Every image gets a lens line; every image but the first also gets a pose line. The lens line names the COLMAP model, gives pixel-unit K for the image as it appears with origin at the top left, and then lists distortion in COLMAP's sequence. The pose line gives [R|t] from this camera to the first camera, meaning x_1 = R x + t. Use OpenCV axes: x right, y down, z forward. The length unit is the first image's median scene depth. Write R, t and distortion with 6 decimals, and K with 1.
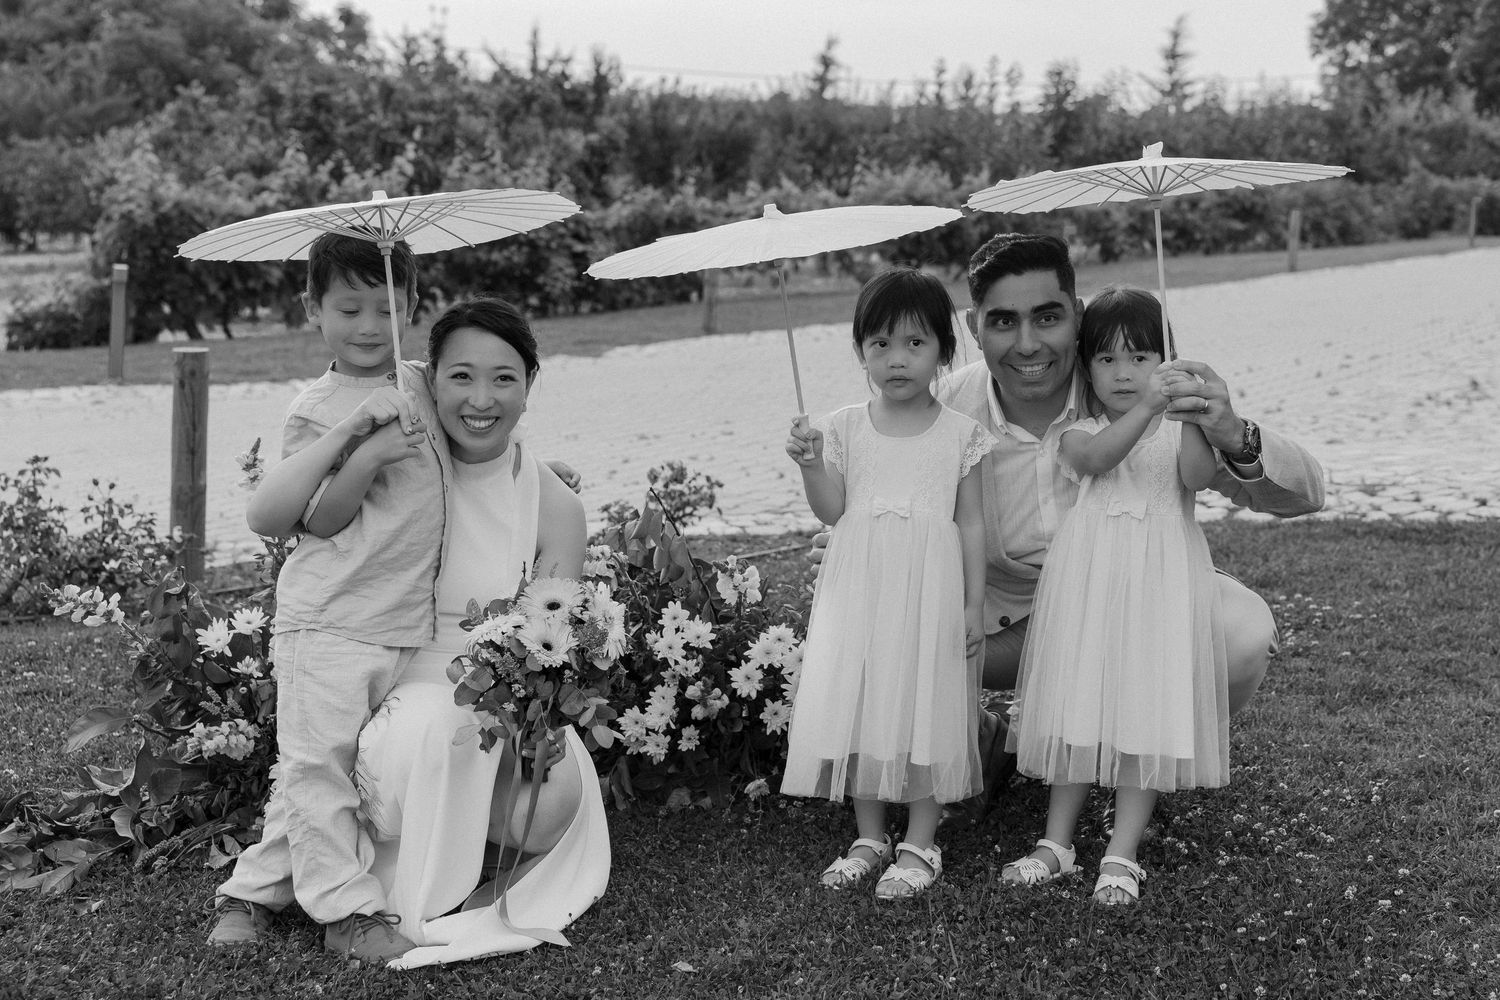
lens RADIAL K [[2056.4, 0, 877.0], [0, 2056.4, 349.1], [0, 0, 1]] dist [0.173498, 0.000000]
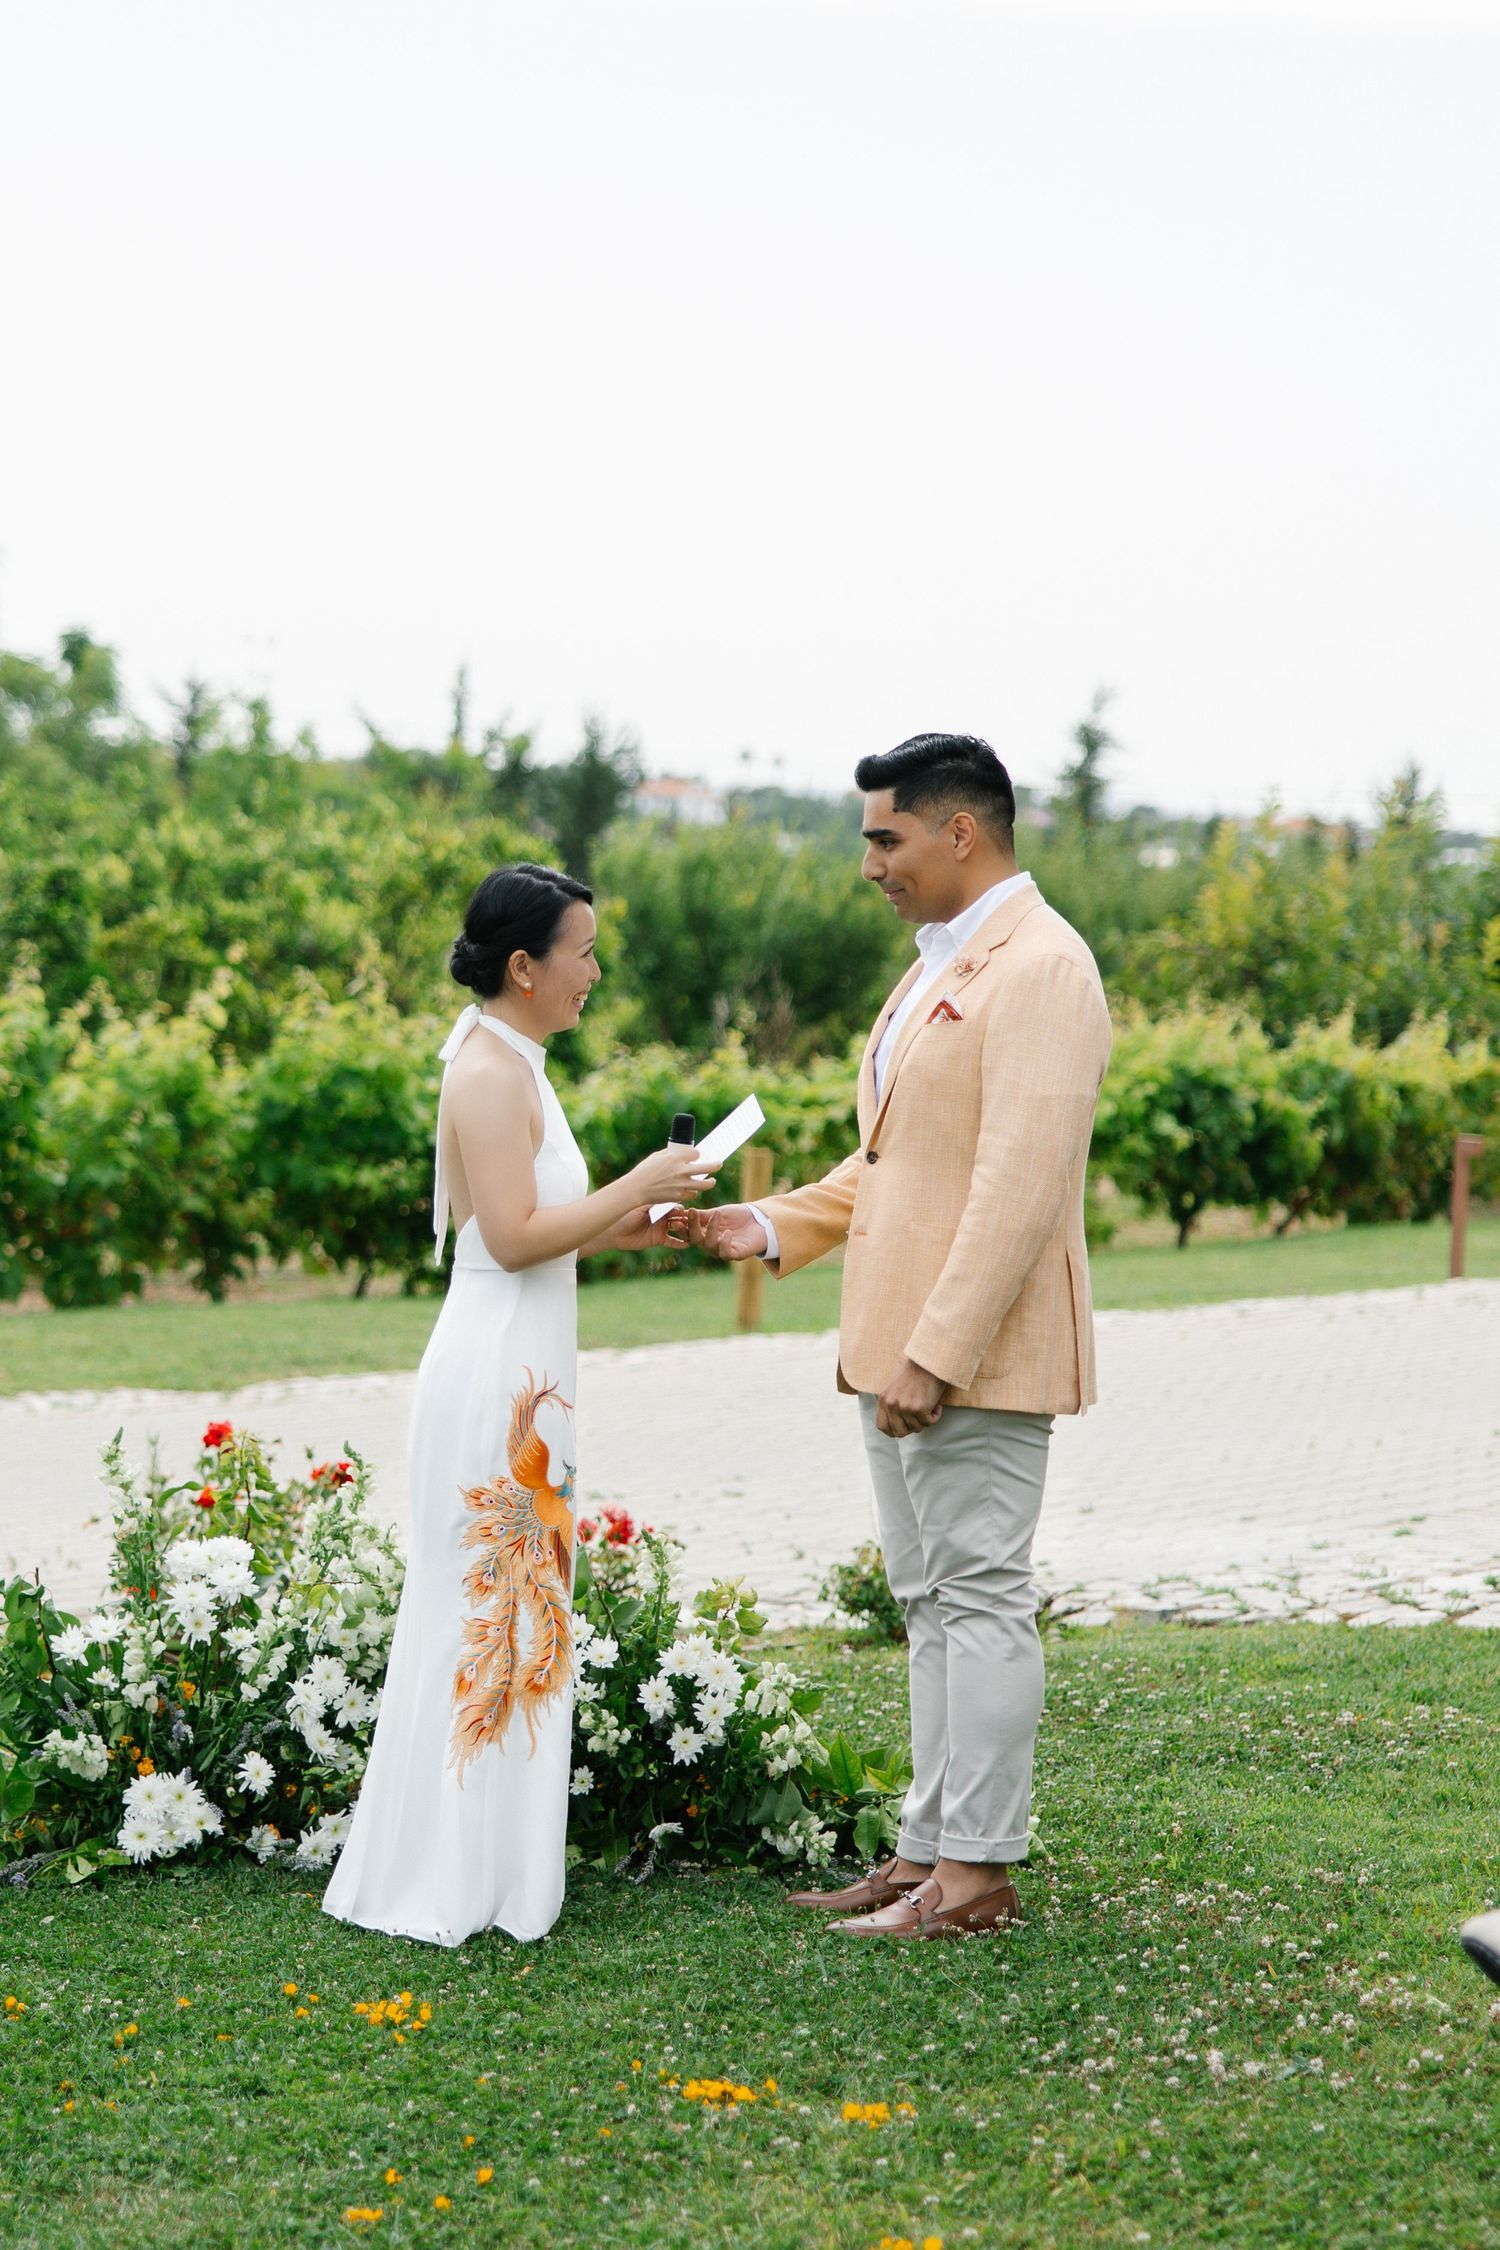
lens RADIAL K [[4916.2, 0, 680.1], [0, 4916.2, 1070.9], [0, 0, 1]] dist [-0.014539, 0.000000]
pose [[0.992962, 0.019737, -0.116777, 0.042537], [-0.026911, 0.997825, -0.060173, 0.002077], [0.115335, 0.062892, 0.991334, -0.243342]]
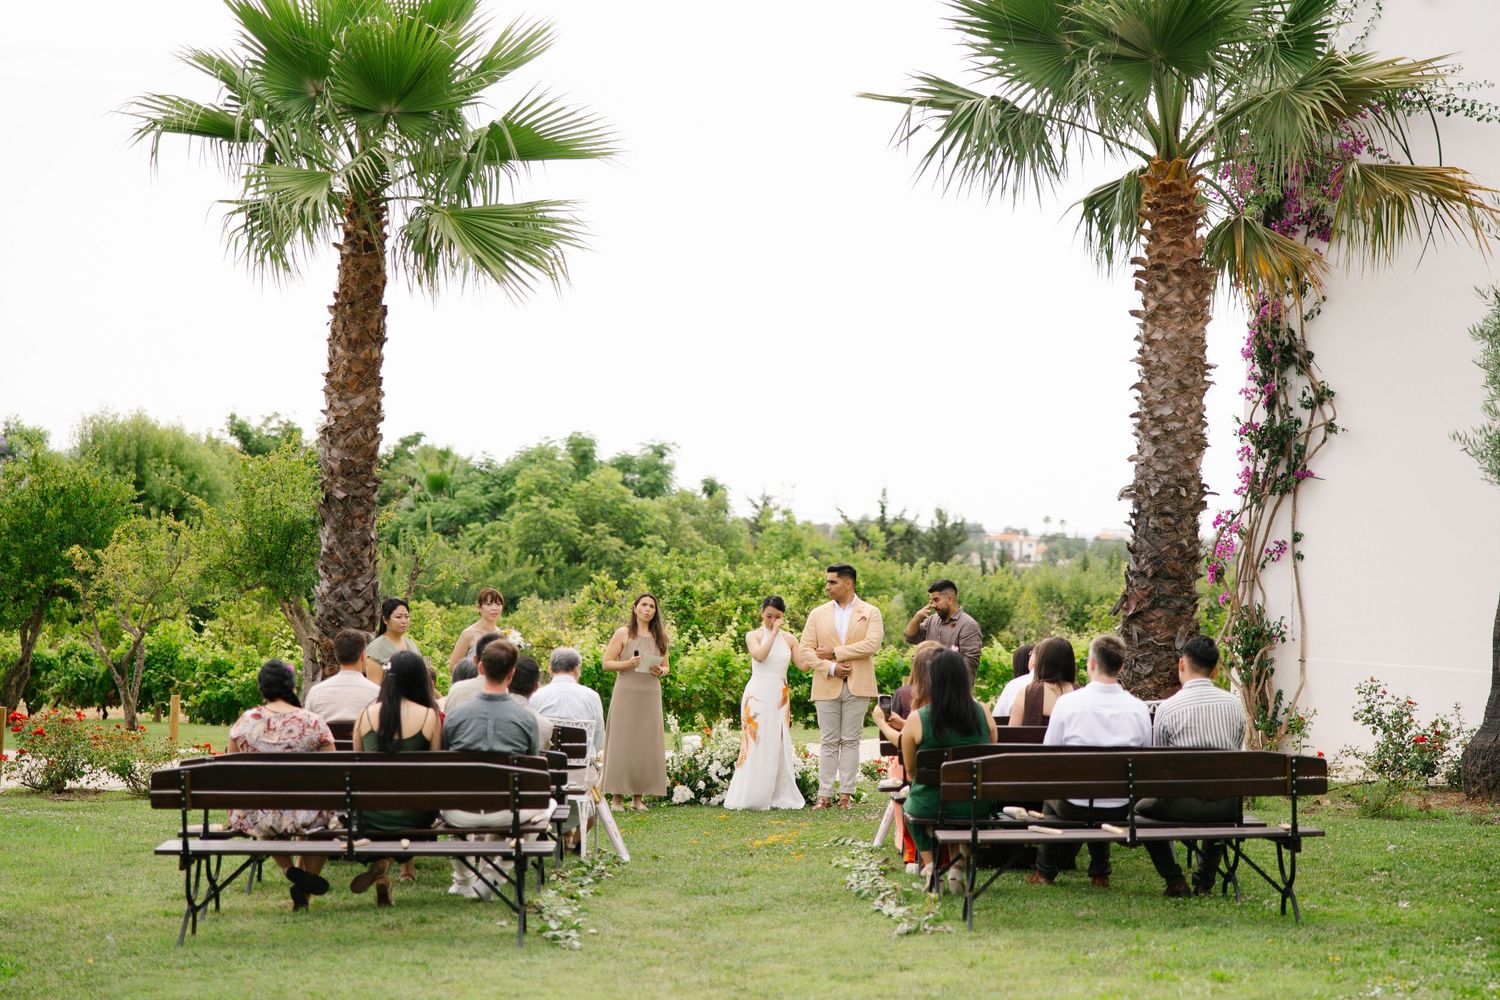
lens RADIAL K [[2656.7, 0, 751.8], [0, 2656.7, 500.7], [0, 0, 1]] dist [0.048465, 0.000000]
pose [[0.972992, -0.005595, -0.230770, 0.246949], [-0.024099, 0.991781, -0.125654, 0.064877], [0.229576, 0.127821, 0.964861, -0.940711]]
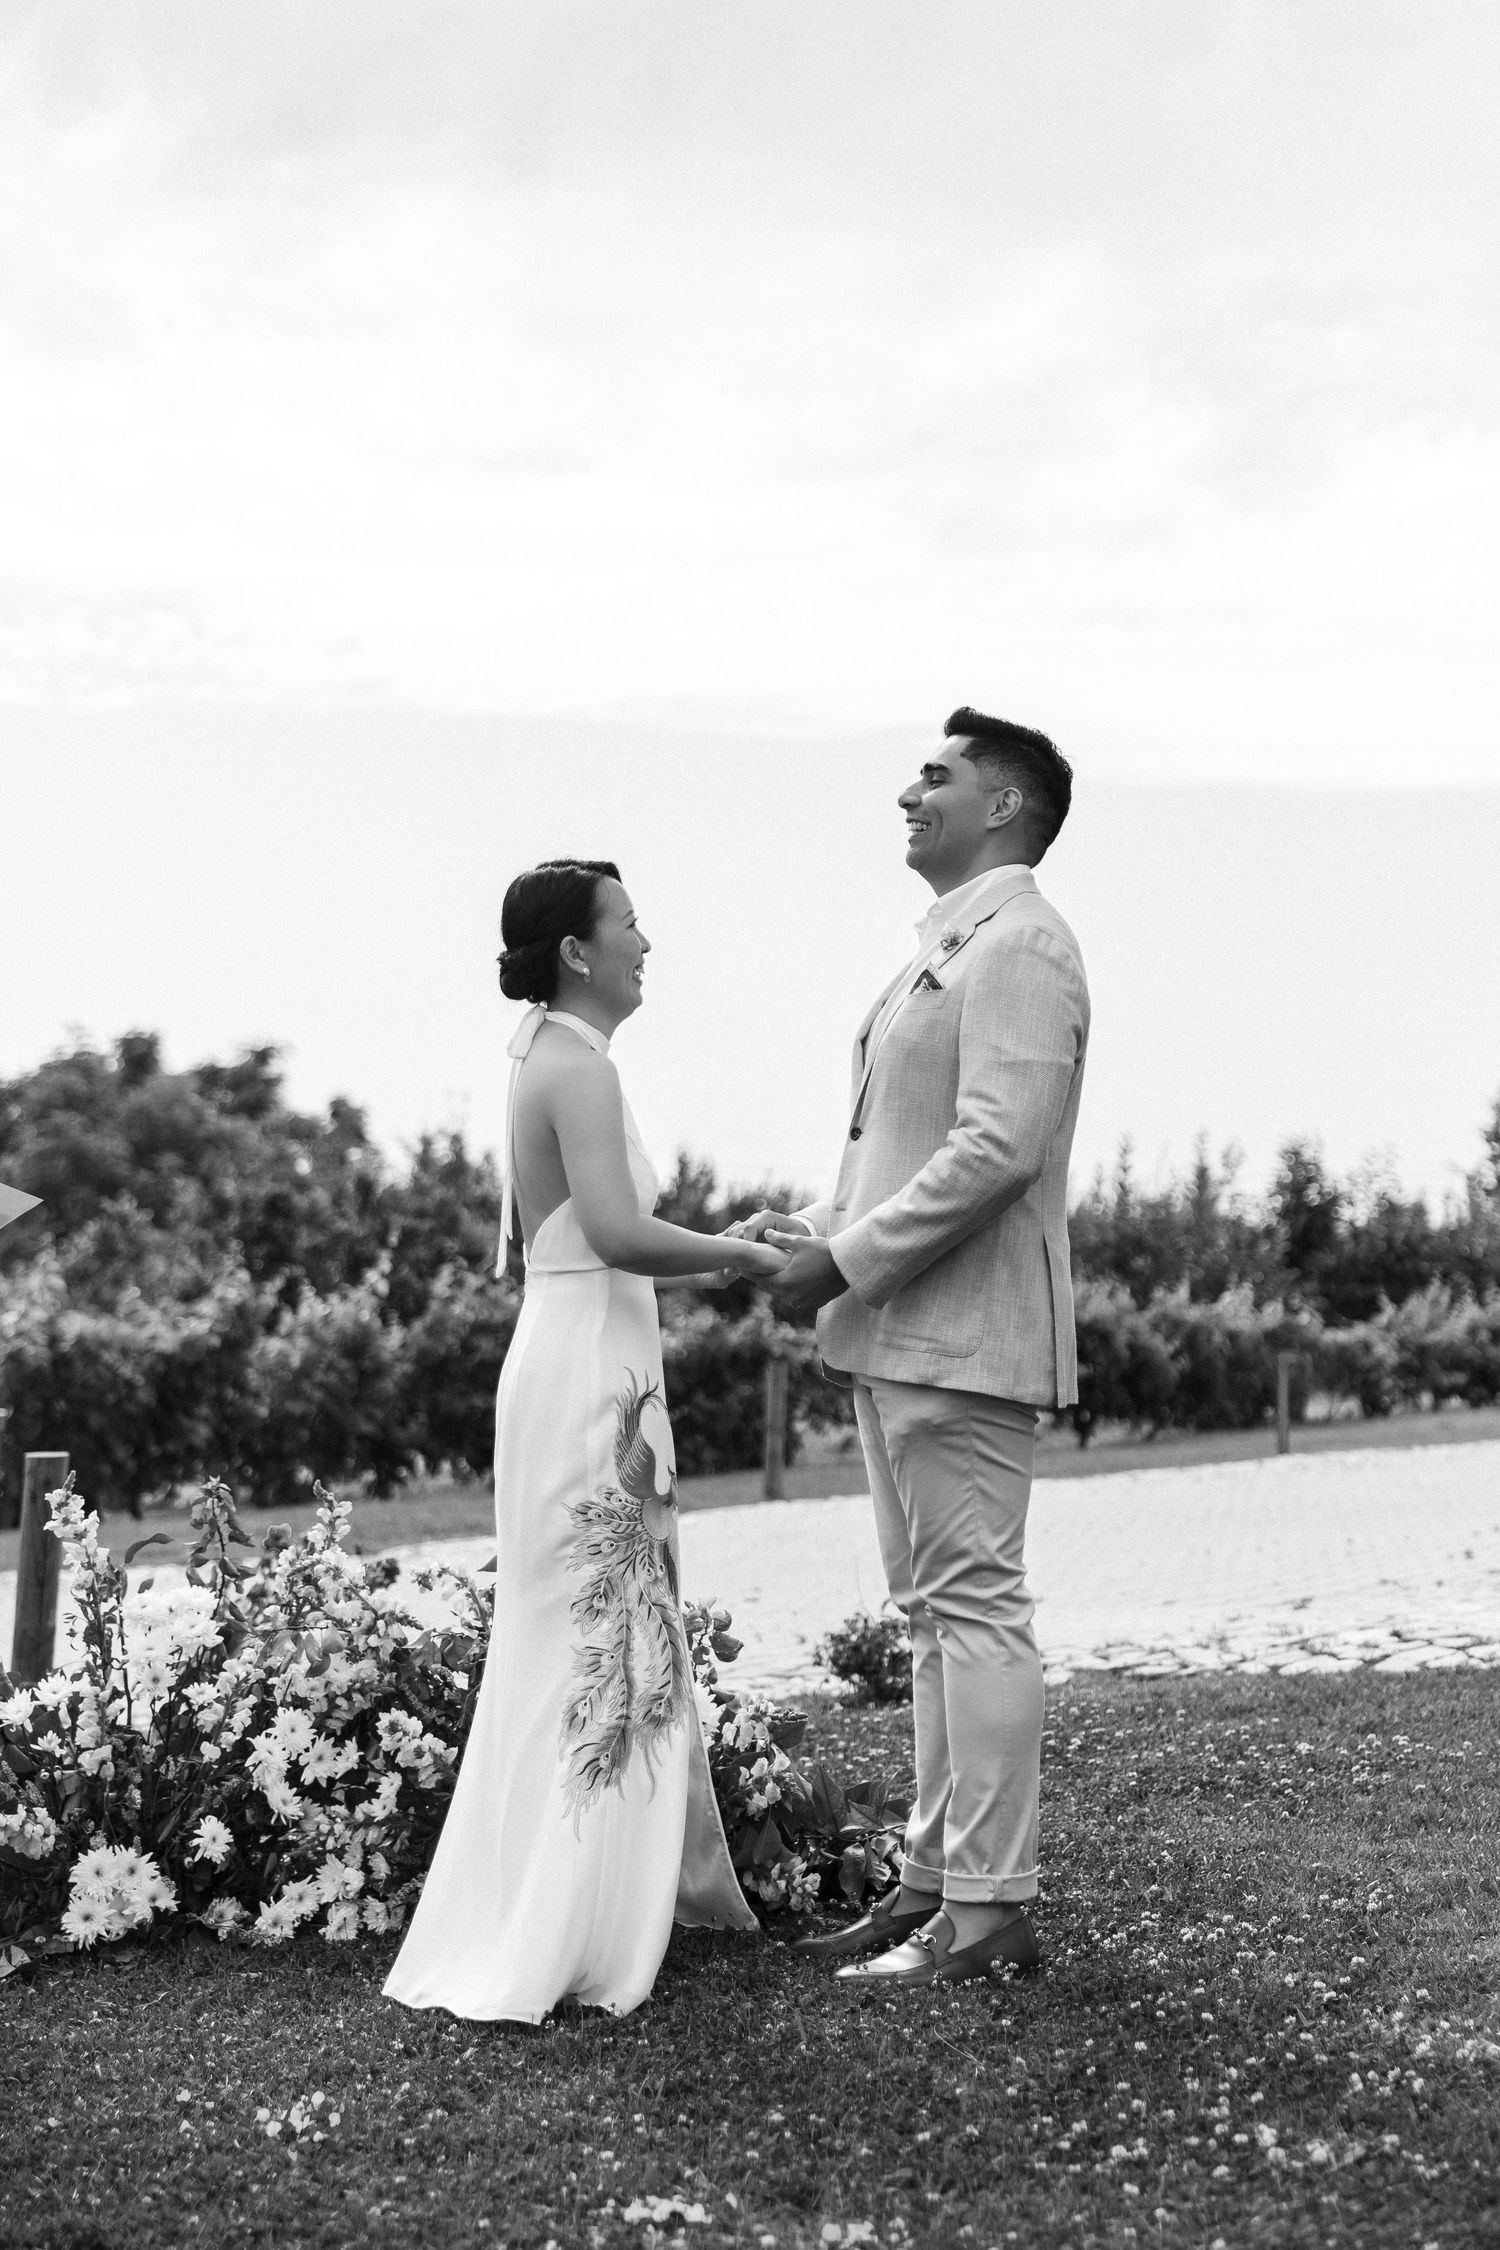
lens RADIAL K [[2971.3, 0, 853.7], [0, 2971.3, 901.5], [0, 0, 1]] dist [0.137516, 0.000000]
pose [[0.996394, -0.029123, -0.079687, 0.031799], [0.010407, 0.974101, -0.225872, 0.021505], [0.084201, 0.224228, 0.970892, -0.061167]]
